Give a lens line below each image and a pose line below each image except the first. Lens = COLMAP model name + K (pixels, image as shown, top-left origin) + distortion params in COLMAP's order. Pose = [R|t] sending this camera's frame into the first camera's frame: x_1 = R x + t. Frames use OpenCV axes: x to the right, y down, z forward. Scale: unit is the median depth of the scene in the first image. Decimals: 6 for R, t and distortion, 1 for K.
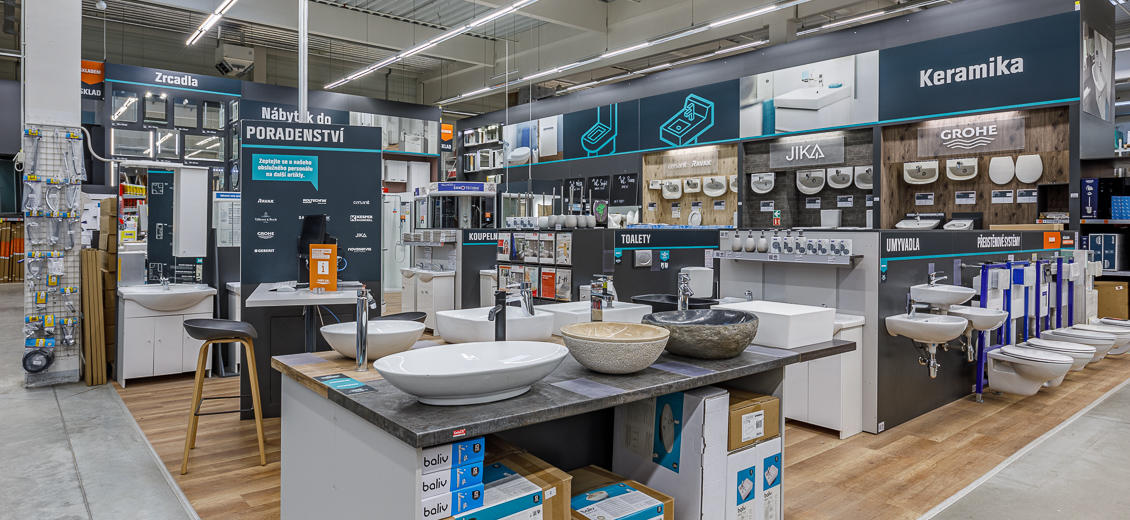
lens RADIAL K [[661.5, 0, 525.8], [0, 661.5, 248.1], [0, 0, 1]] dist [-0.000101, -0.000936]
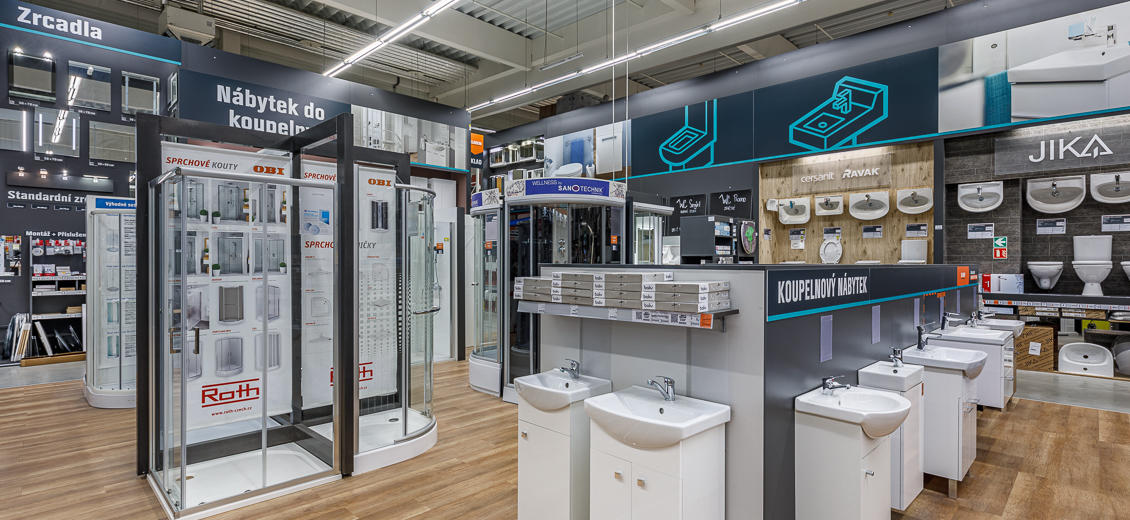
lens RADIAL K [[537.5, 0, 567.5], [0, 537.5, 275.1], [0, 0, 1]] dist [0.005678, -0.000022]
pose [[0.992070, -0.003445, 0.125637, -0.140016], [0.004183, 0.999975, -0.005616, -0.016156], [-0.125614, 0.006097, 0.992060, 0.509939]]
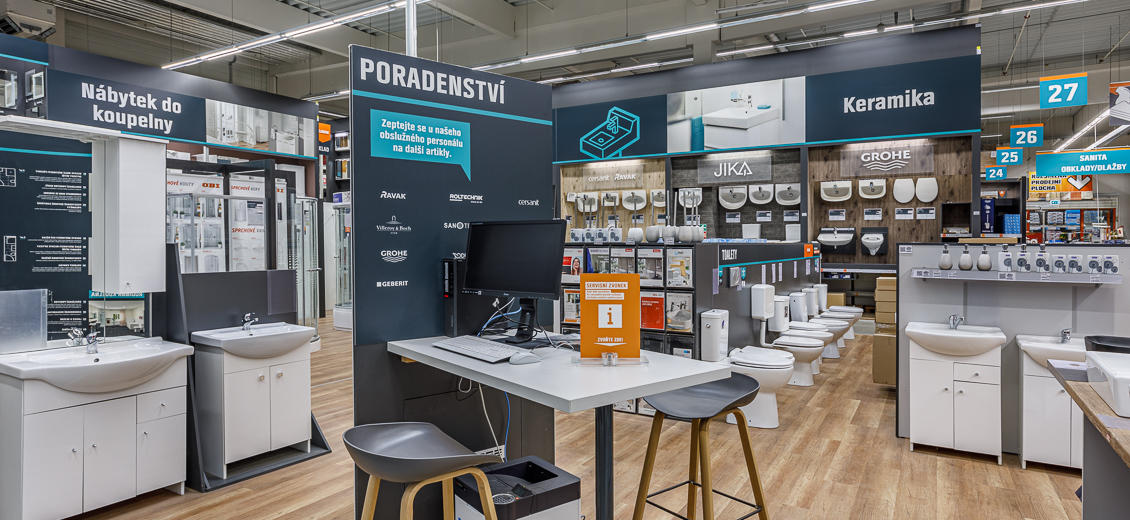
lens RADIAL K [[619.0, 0, 574.4], [0, 619.0, 266.0], [0, 0, 1]] dist [0.001018, -0.000558]
pose [[0.933362, -0.015440, 0.358605, -0.161833], [0.011917, 0.999857, 0.012033, -0.005731], [-0.358739, -0.006958, 0.933412, 0.166916]]
